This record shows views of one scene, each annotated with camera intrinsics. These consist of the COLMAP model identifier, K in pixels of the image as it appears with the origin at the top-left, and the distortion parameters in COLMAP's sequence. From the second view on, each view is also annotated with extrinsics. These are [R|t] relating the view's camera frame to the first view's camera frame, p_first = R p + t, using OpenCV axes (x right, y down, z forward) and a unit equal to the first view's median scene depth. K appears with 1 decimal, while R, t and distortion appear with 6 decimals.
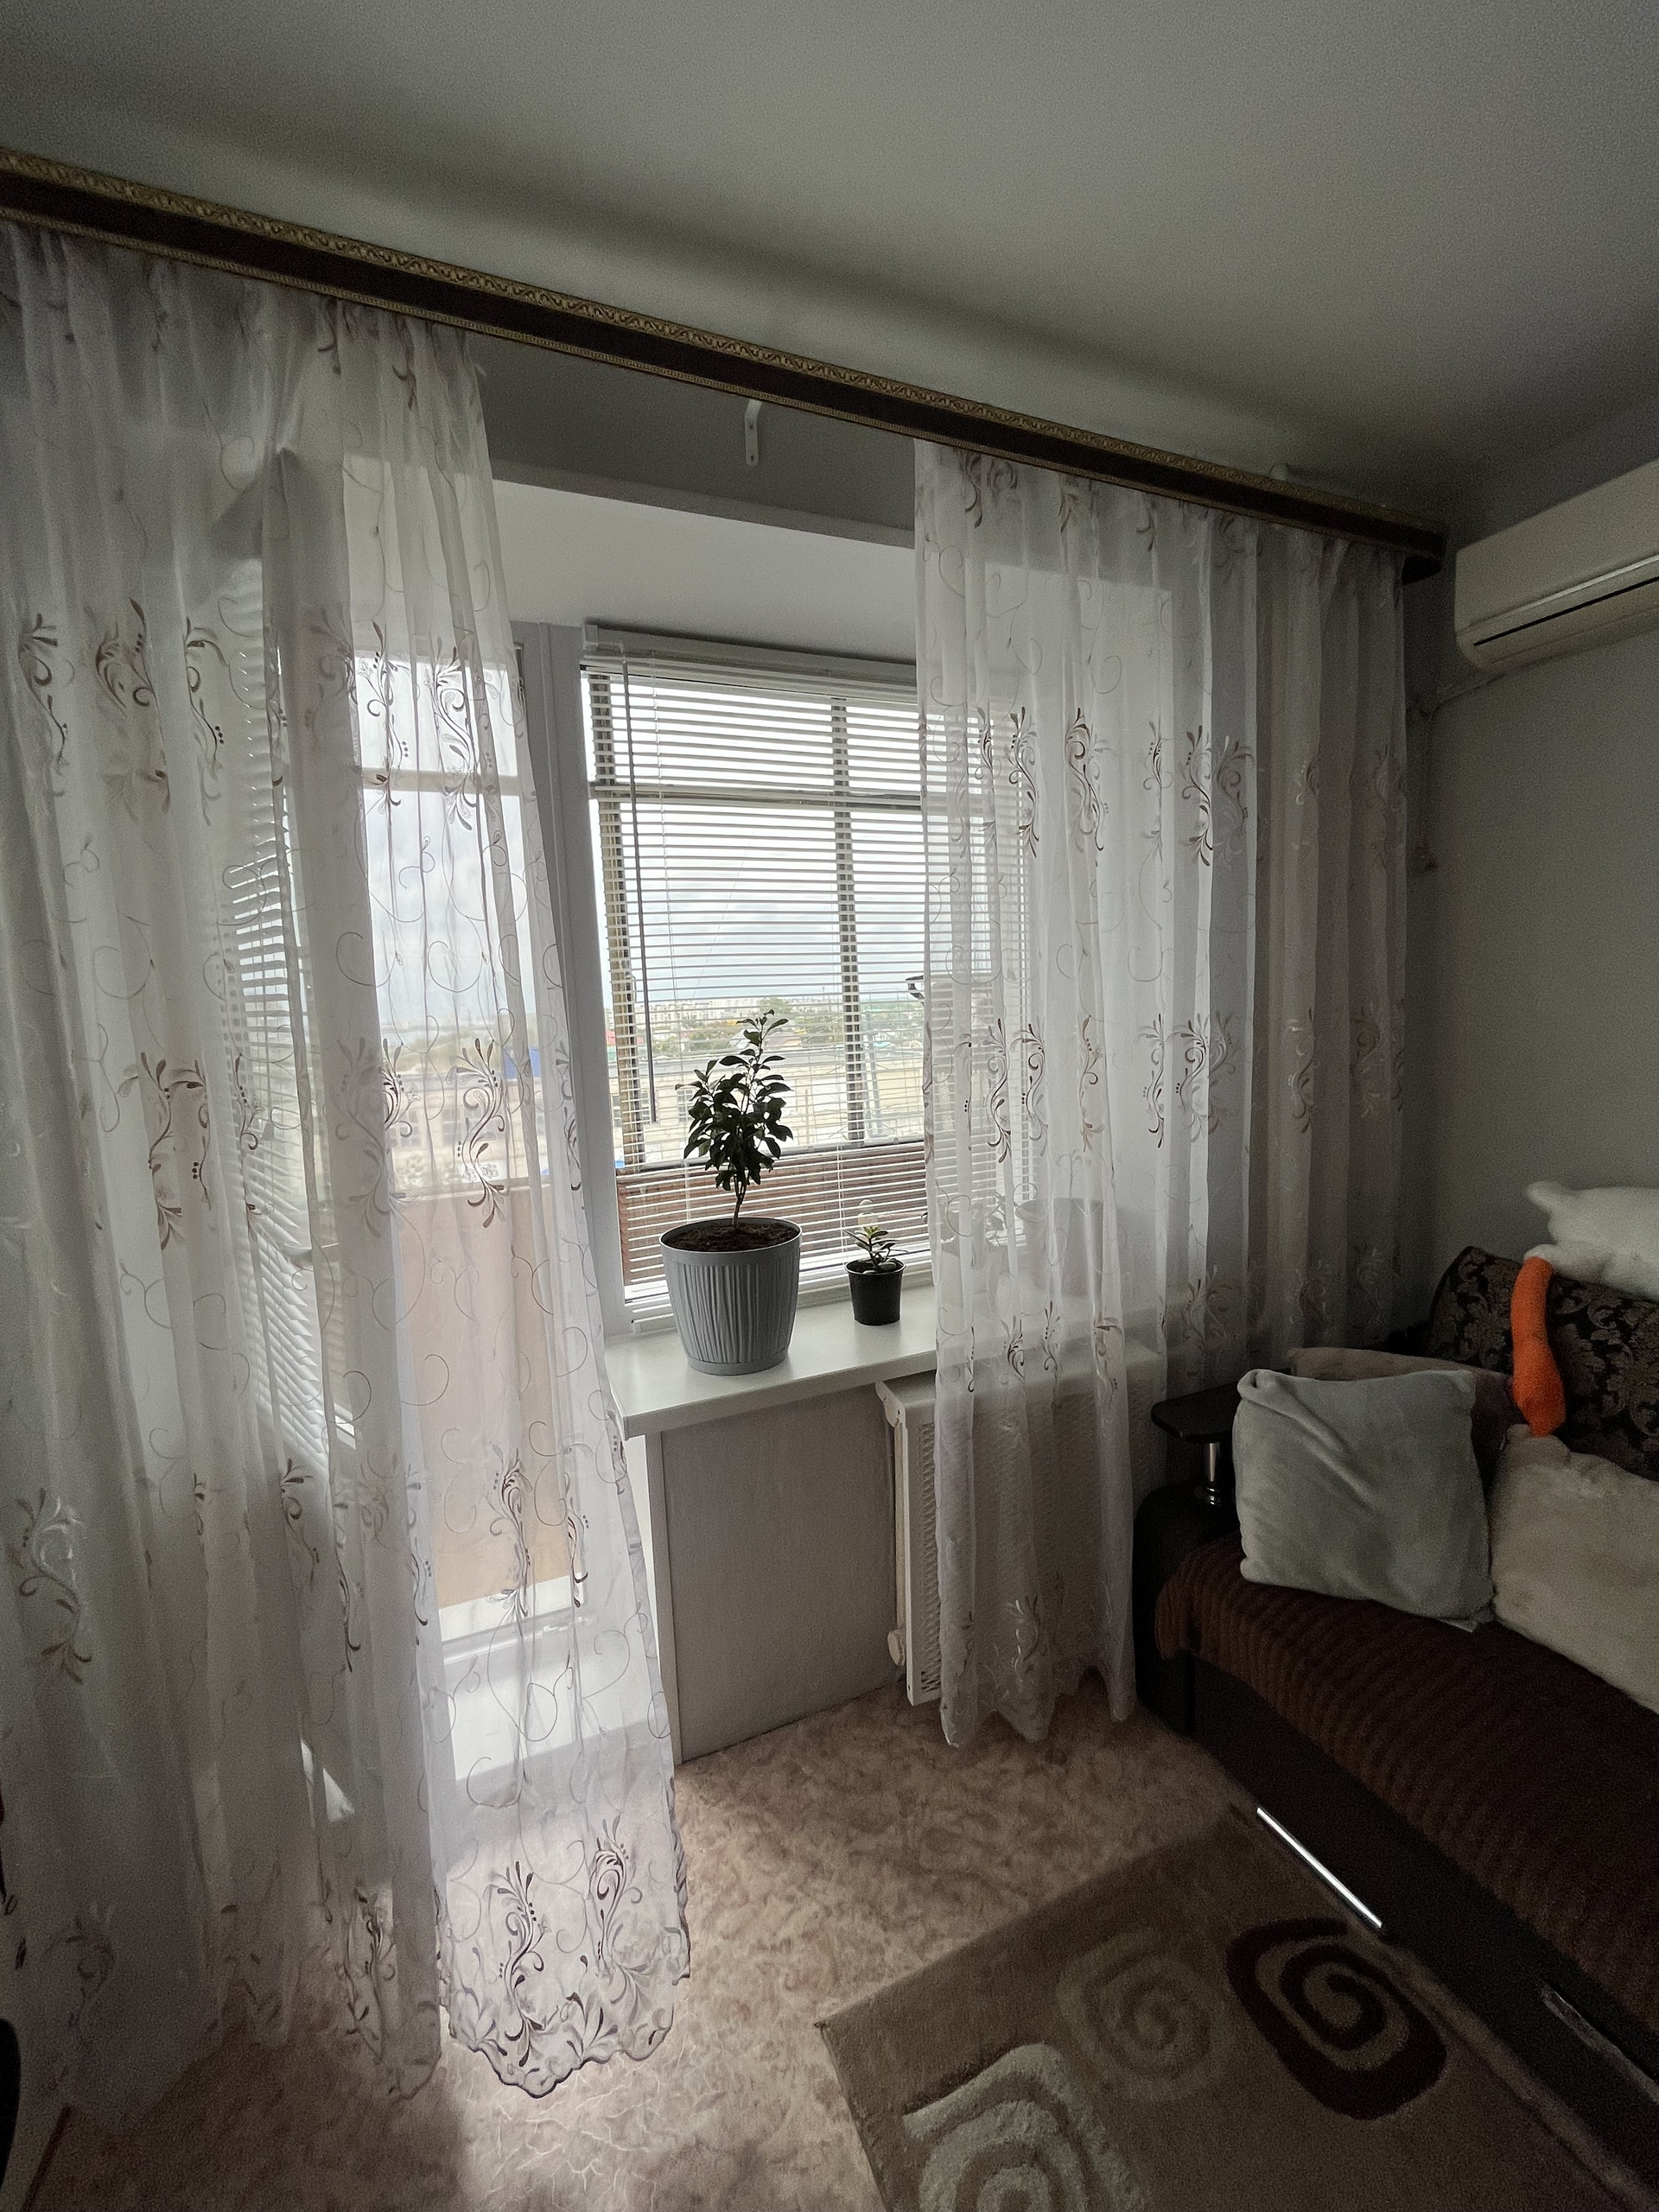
lens RADIAL K [[893.3, 0, 840.3], [0, 893.3, 1096.1], [0, 0, 1]] dist [-0.003301, 0.000417]
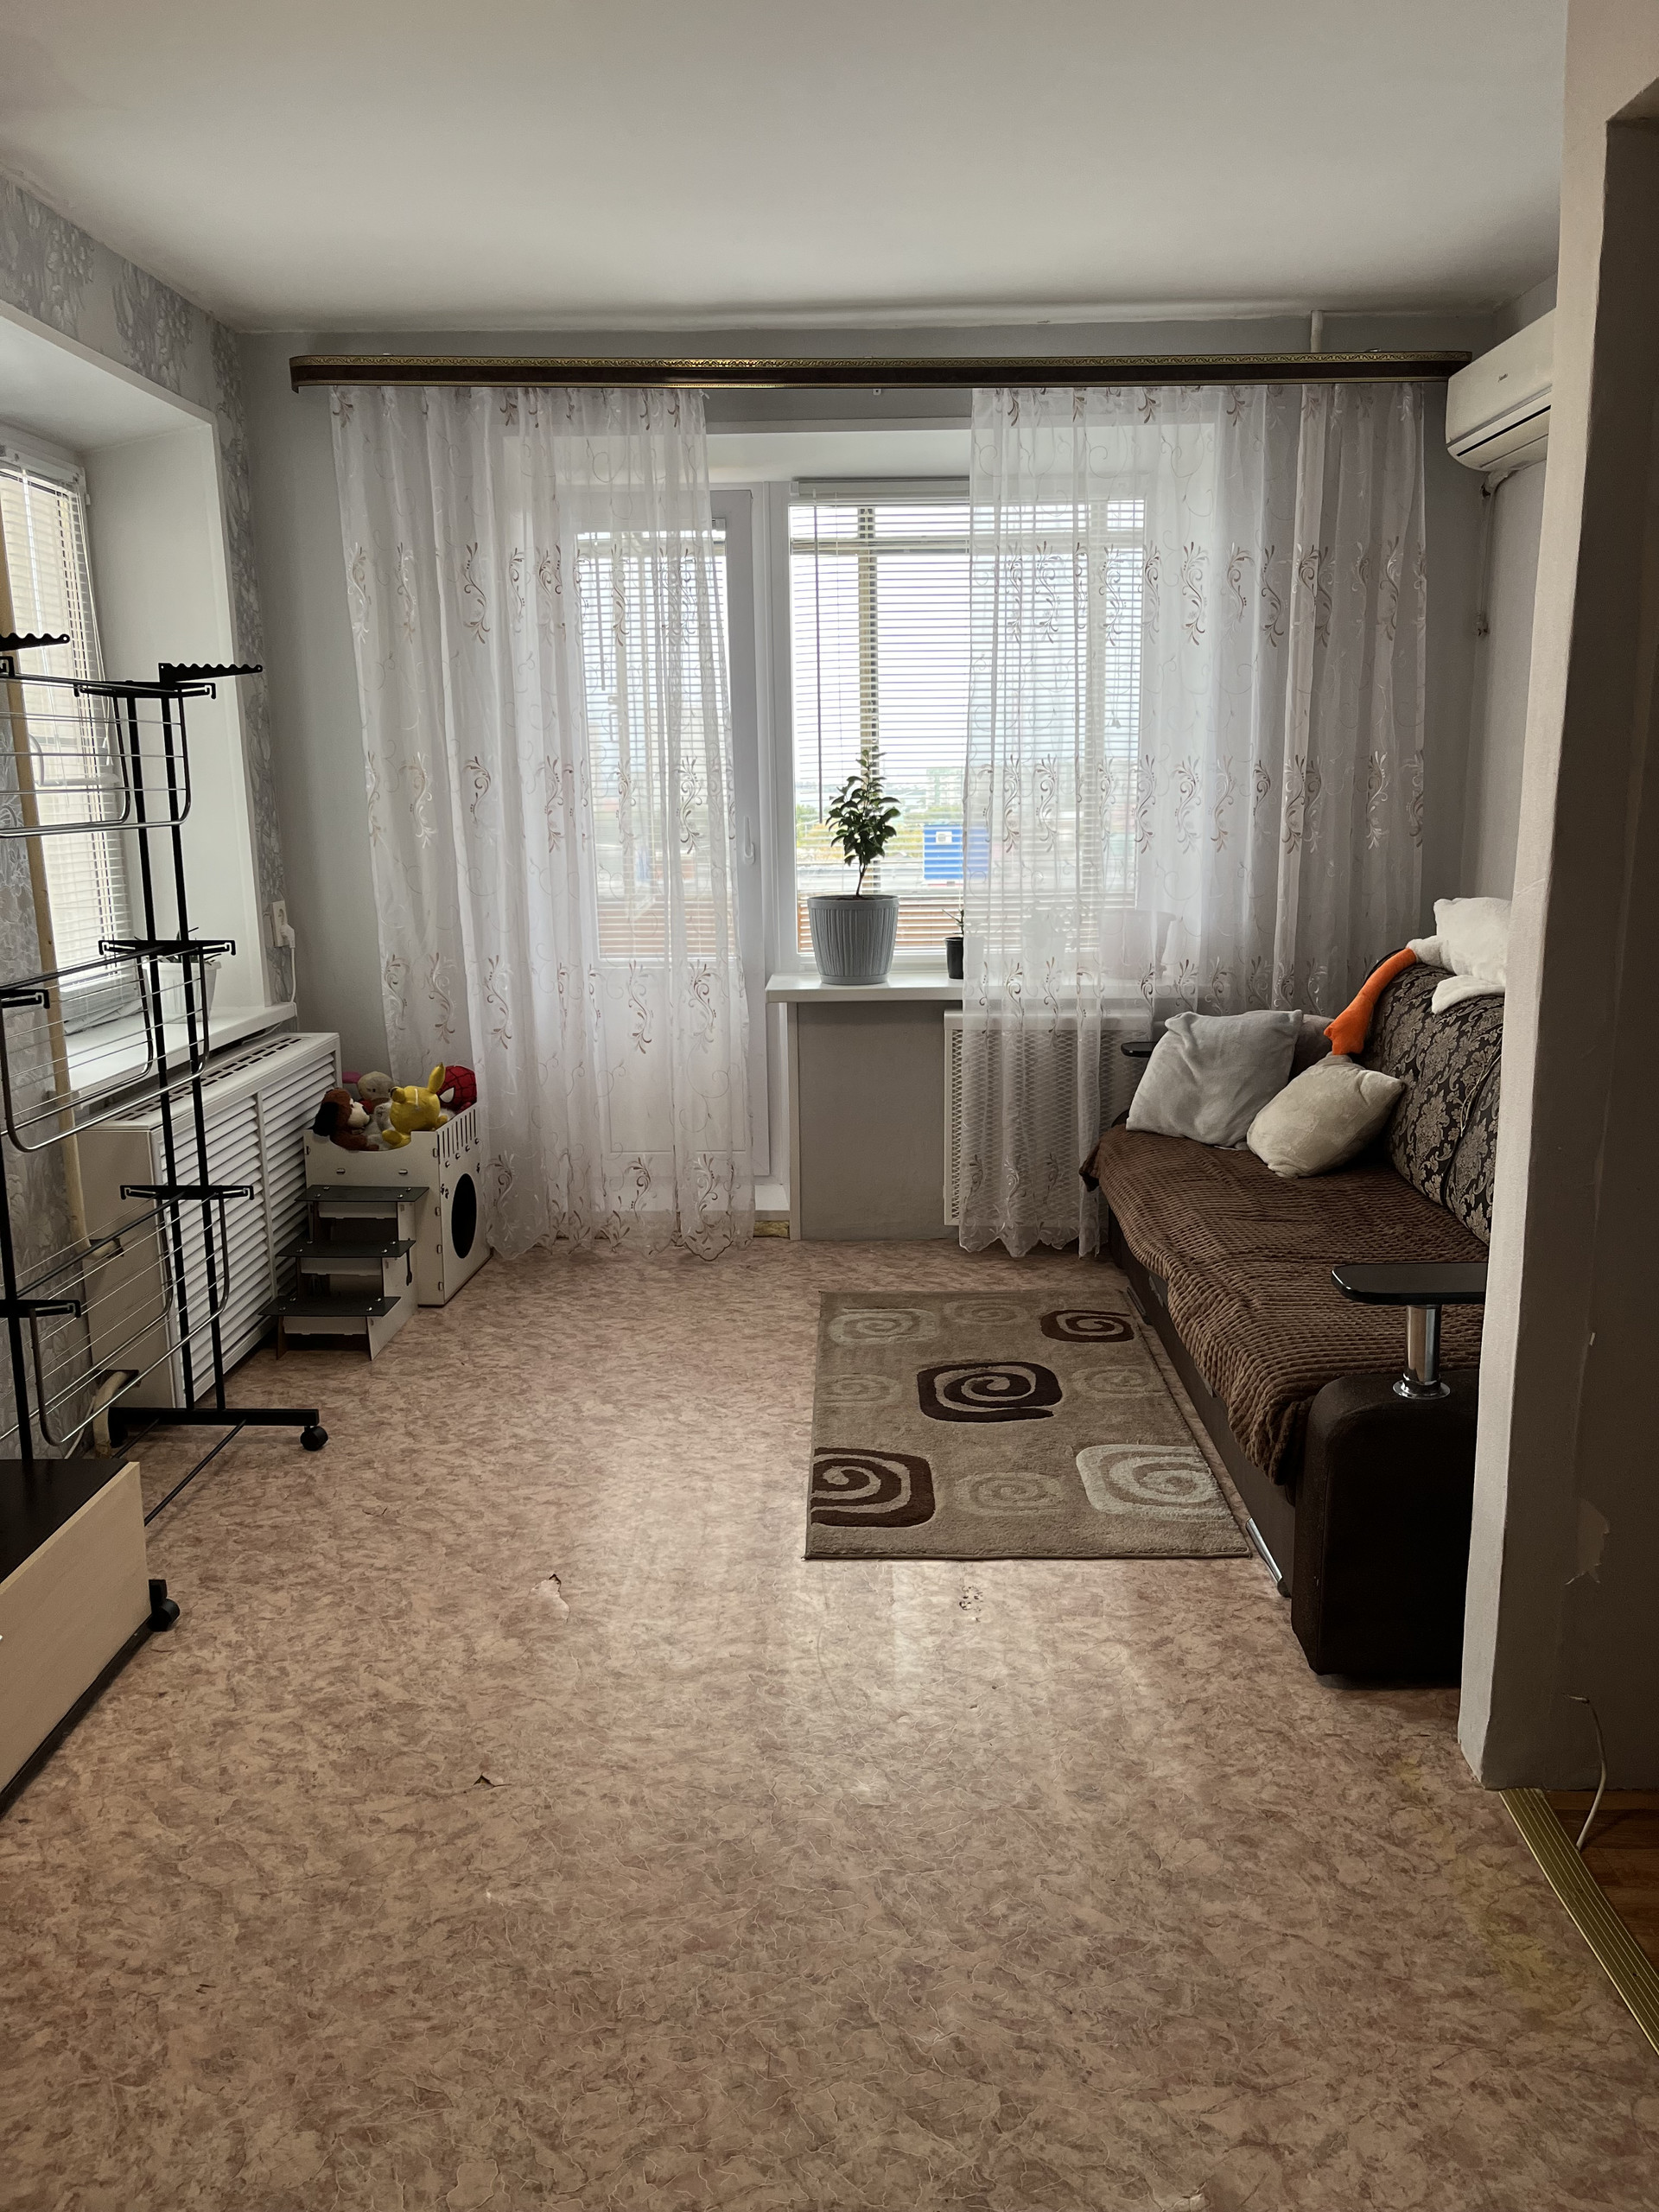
lens RADIAL K [[1666.0, 0, 833.2], [0, 1666.0, 1109.5], [0, 0, 1]] dist [0.055878, -0.076353]
pose [[0.912395, 0.106954, -0.395089, 1.137356], [-0.067794, 0.991413, 0.111824, 0.223580], [0.403657, -0.075243, 0.911811, -1.831536]]
